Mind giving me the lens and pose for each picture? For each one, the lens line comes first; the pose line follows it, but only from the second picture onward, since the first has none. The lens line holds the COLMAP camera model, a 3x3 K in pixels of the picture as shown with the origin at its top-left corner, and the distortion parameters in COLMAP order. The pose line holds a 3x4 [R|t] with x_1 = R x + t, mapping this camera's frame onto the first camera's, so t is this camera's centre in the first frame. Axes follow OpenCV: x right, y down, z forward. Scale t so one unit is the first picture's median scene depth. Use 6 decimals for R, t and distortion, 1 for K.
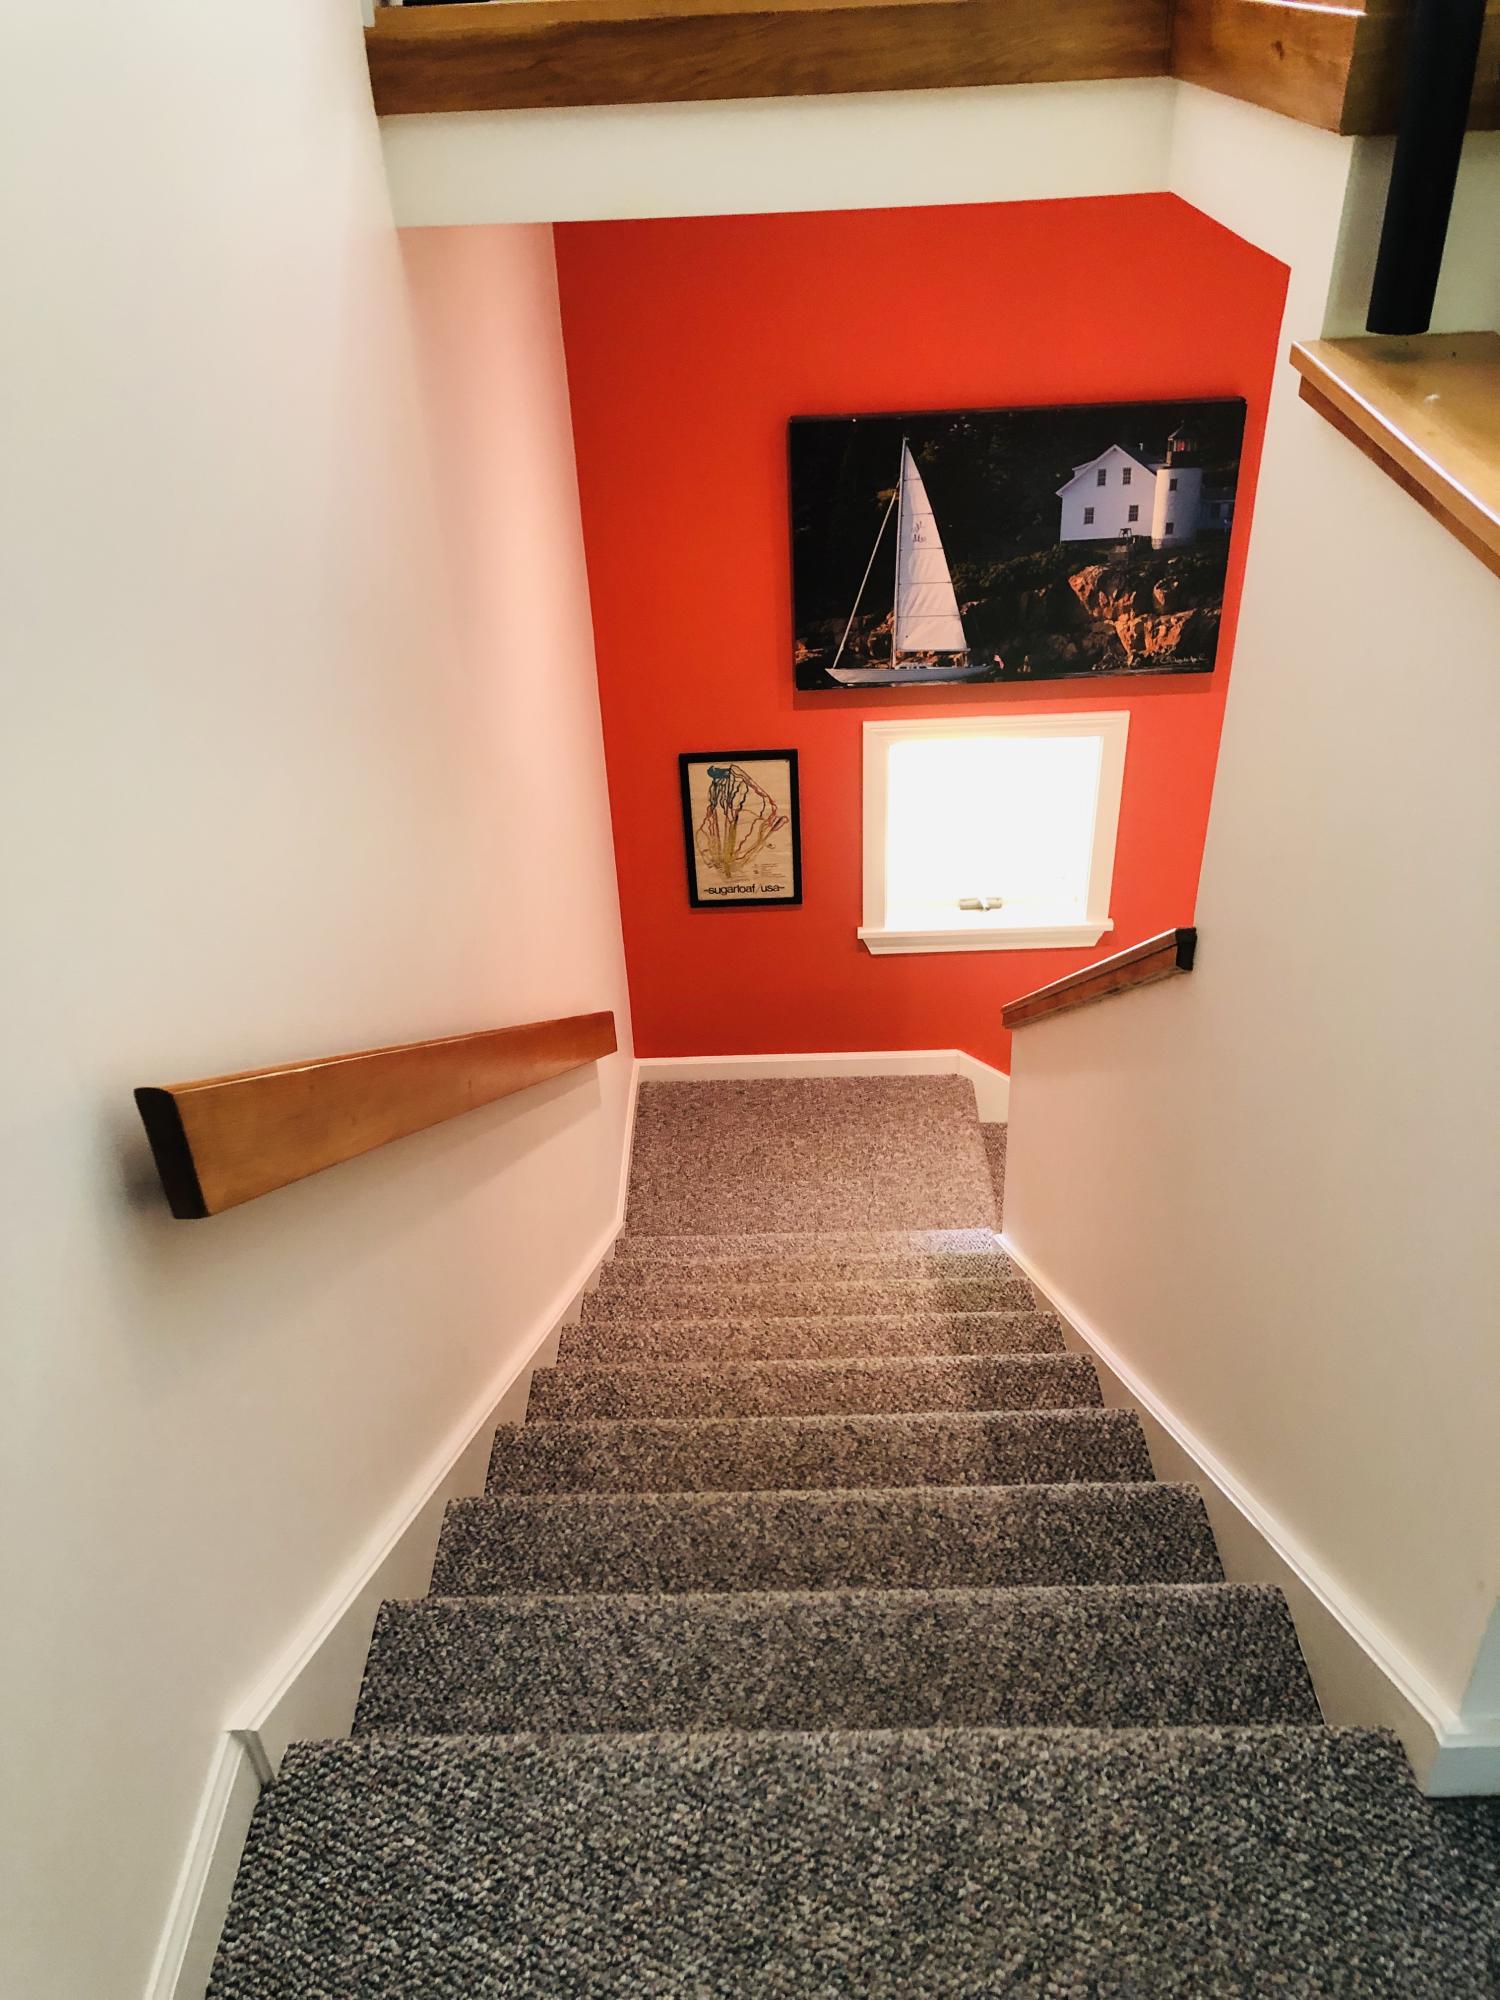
lens RADIAL K [[1639.6, 0, 741.2], [0, 1639.6, 993.7], [0, 0, 1]] dist [0.036578, -0.030685]
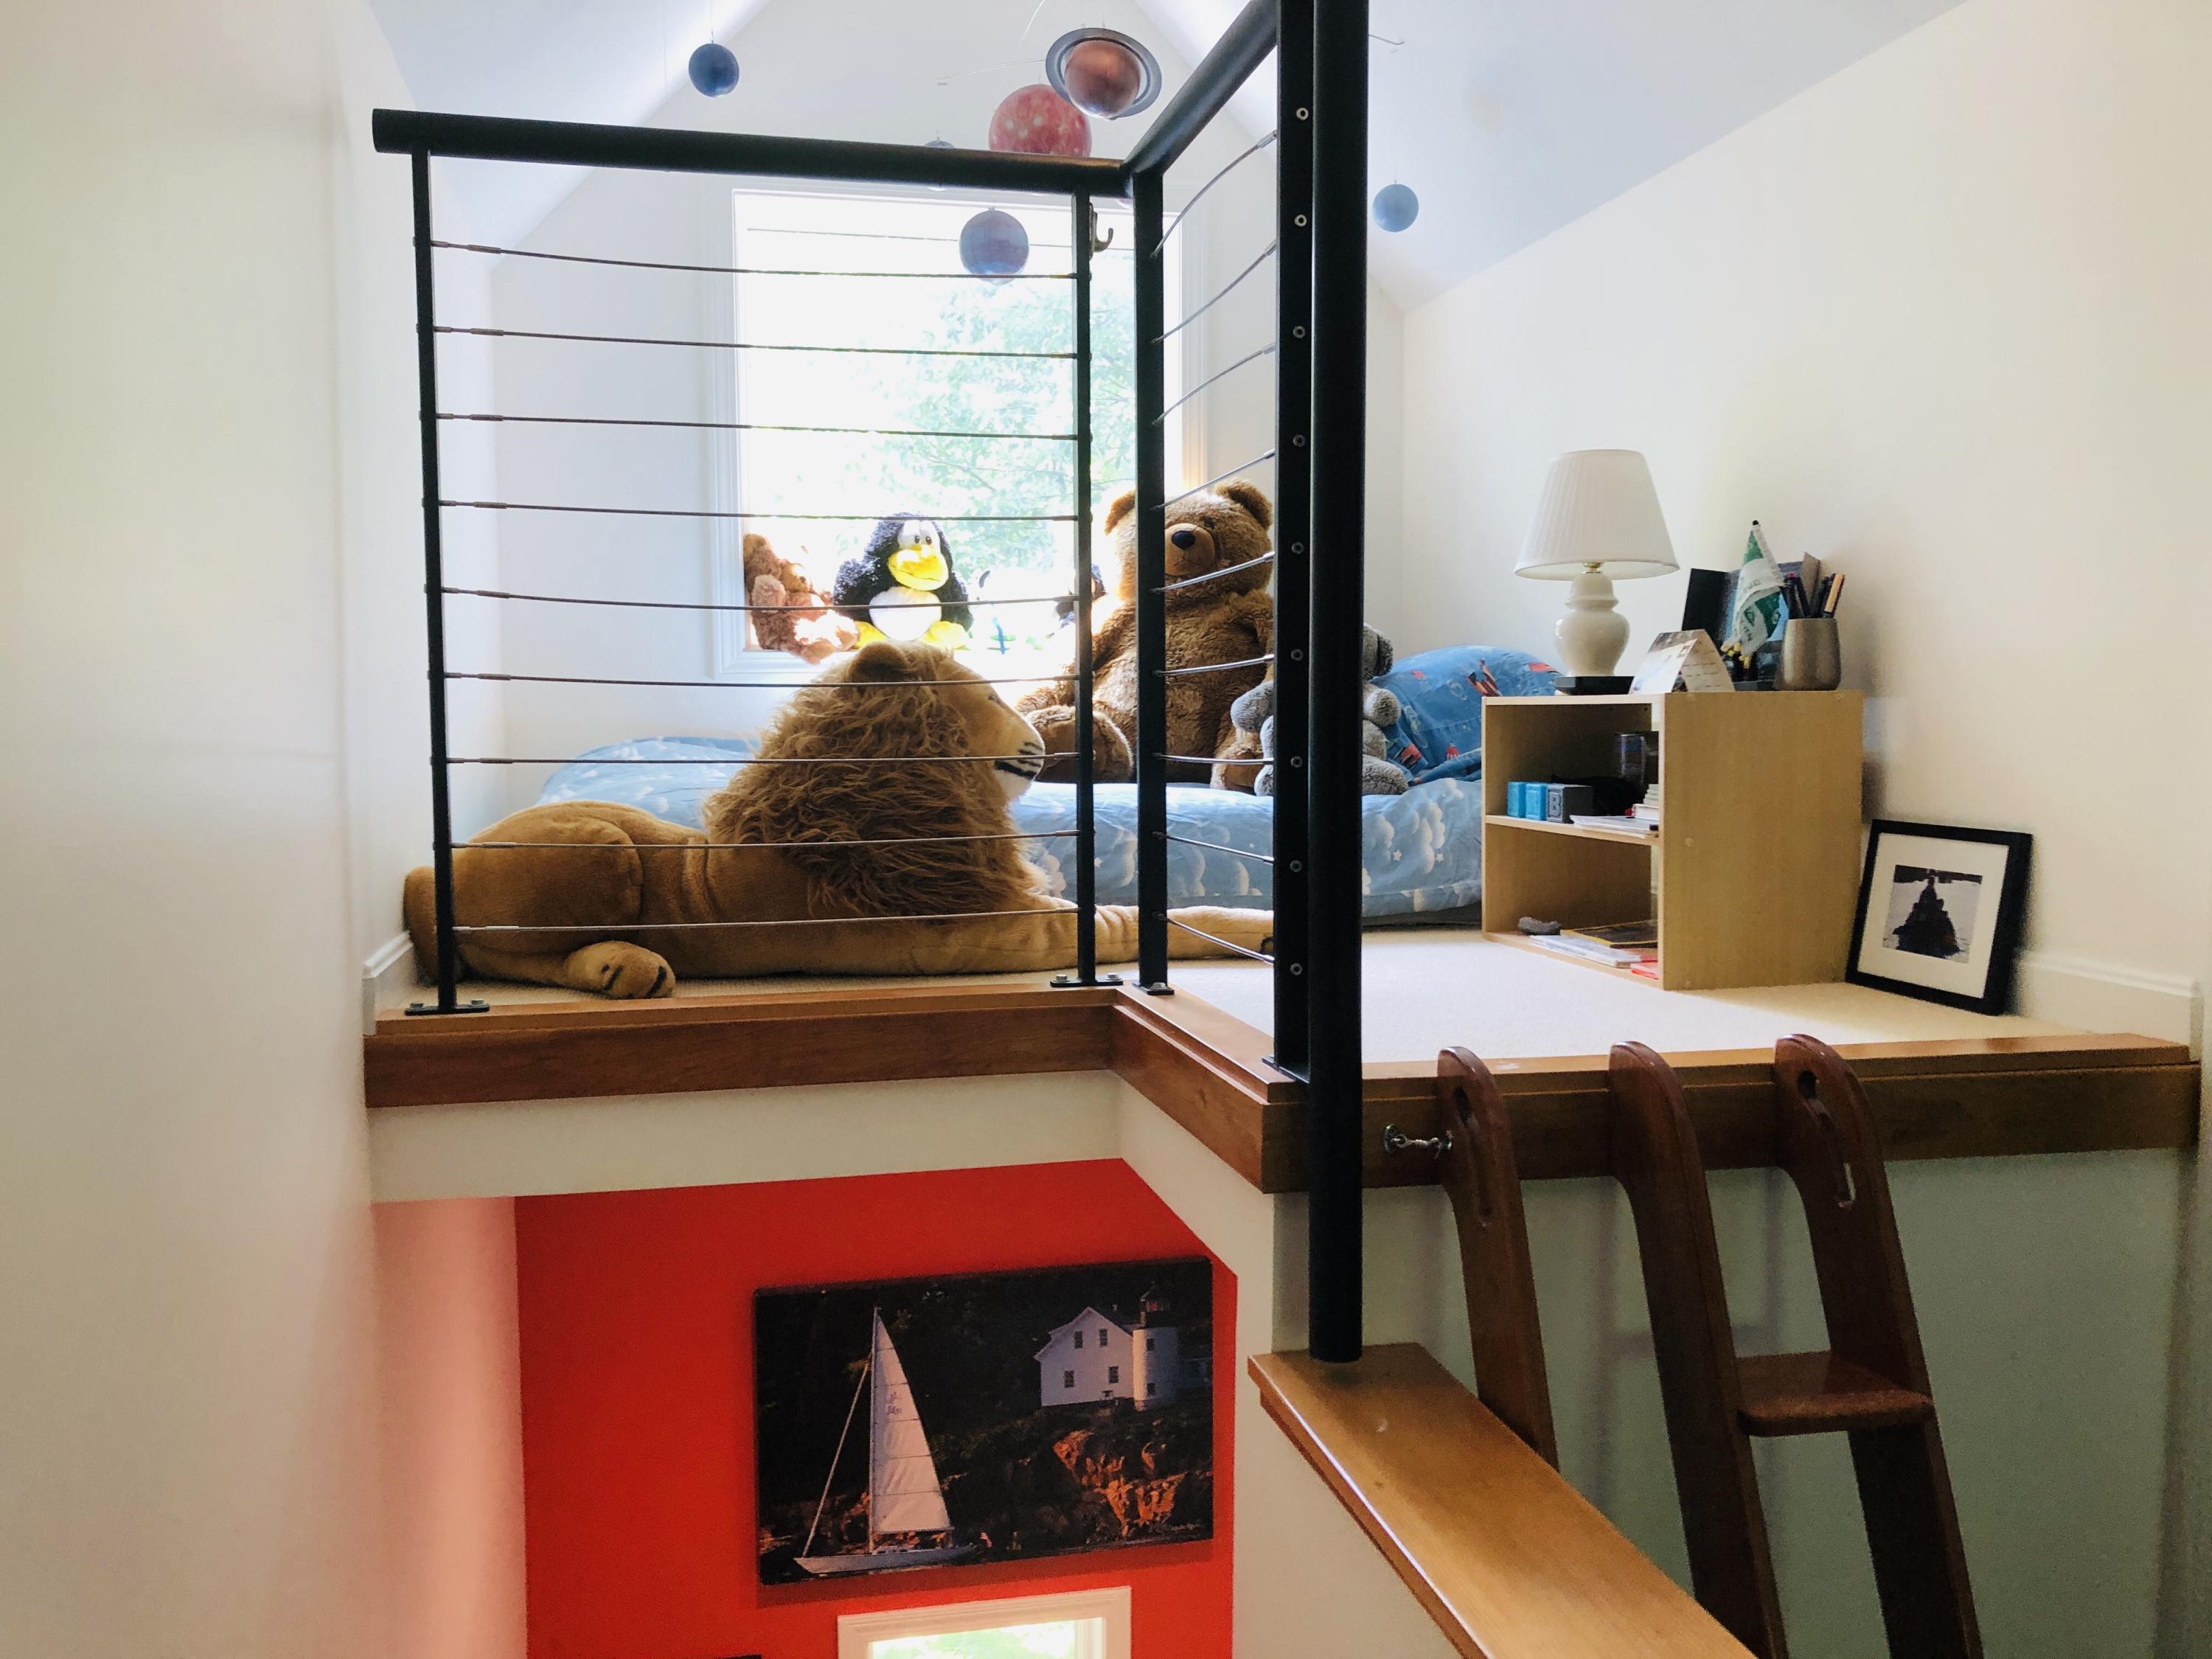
lens RADIAL K [[1813.4, 0, 1073.6], [0, 1813.4, 802.9], [0, 0, 1]] dist [0.036578, -0.030685]
pose [[0.978260, 0.024226, 0.205961, -0.014245], [0.084318, 0.860892, -0.501753, -0.043538], [-0.189465, 0.508211, 0.840134, -0.069006]]
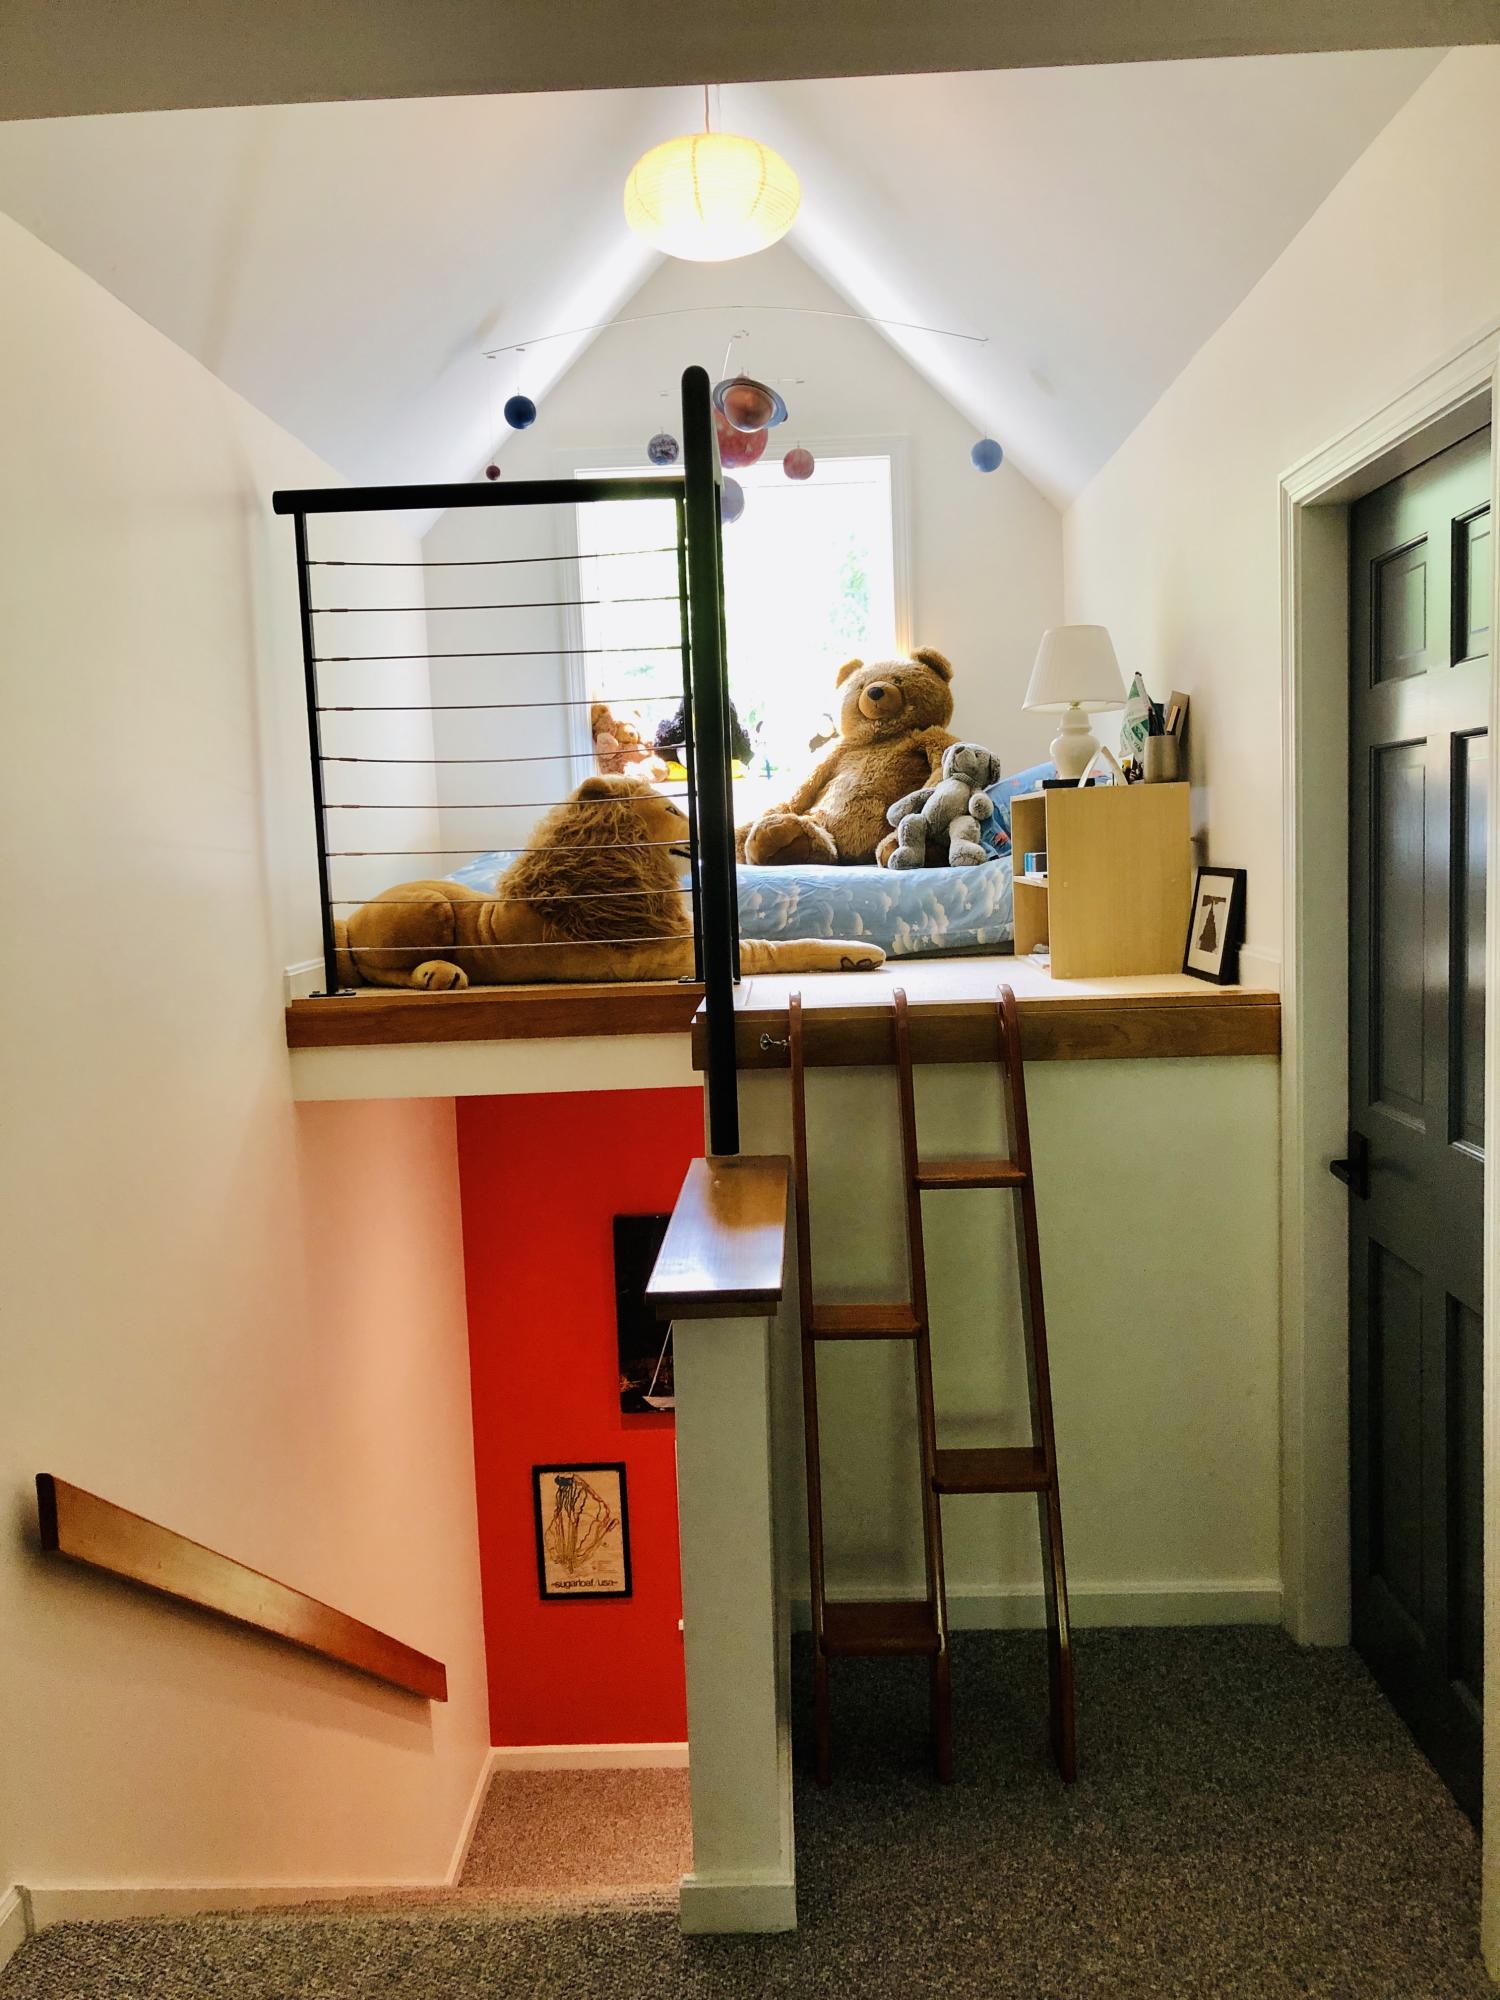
lens RADIAL K [[1639.6, 0, 729.6], [0, 1639.6, 984.5], [0, 0, 1]] dist [0.036578, -0.030685]
pose [[0.999472, 0.003244, -0.032327, 0.170259], [-0.018179, 0.880512, -0.473676, 0.141101], [0.026928, 0.474013, 0.880106, -0.332998]]
